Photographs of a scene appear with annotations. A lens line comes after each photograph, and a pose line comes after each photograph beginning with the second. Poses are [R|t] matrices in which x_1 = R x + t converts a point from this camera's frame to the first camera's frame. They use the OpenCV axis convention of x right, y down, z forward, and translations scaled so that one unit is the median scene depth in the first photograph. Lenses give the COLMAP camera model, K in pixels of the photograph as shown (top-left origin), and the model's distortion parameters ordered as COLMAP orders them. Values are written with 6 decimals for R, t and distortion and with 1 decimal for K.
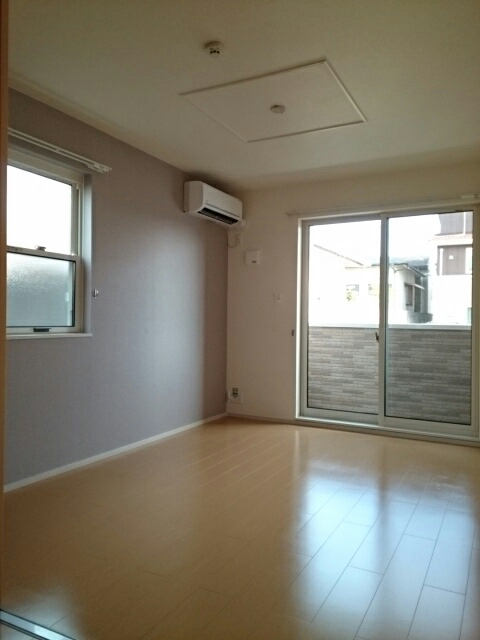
lens RADIAL K [[505.6, 0, 238.3], [0, 505.6, 321.3], [0, 0, 1]] dist [0.041290, -0.008576]
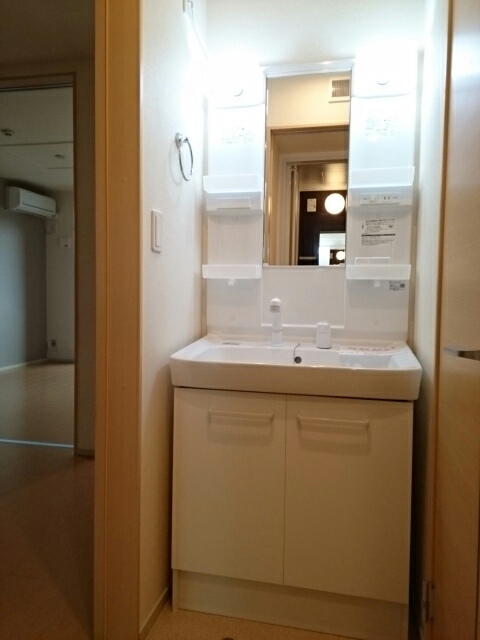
lens RADIAL K [[505.6, 0, 239.2], [0, 505.6, 320.0], [0, 0, 1]] dist [0.041290, -0.008576]
pose [[0.964420, -0.011474, 0.264125, 0.116259], [-0.003978, 0.998315, 0.057894, -0.000303], [-0.264344, -0.056885, 0.962749, -0.439822]]
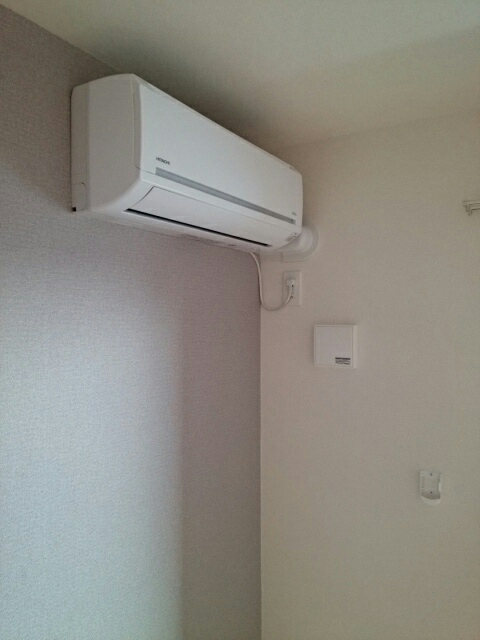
lens RADIAL K [[505.6, 0, 241.7], [0, 505.6, 321.4], [0, 0, 1]] dist [0.041290, -0.008576]
pose [[0.997132, -0.014913, -0.074195, -0.008012], [0.015314, 0.999871, 0.004839, -0.144747], [0.074114, -0.005961, 0.997232, 0.677324]]
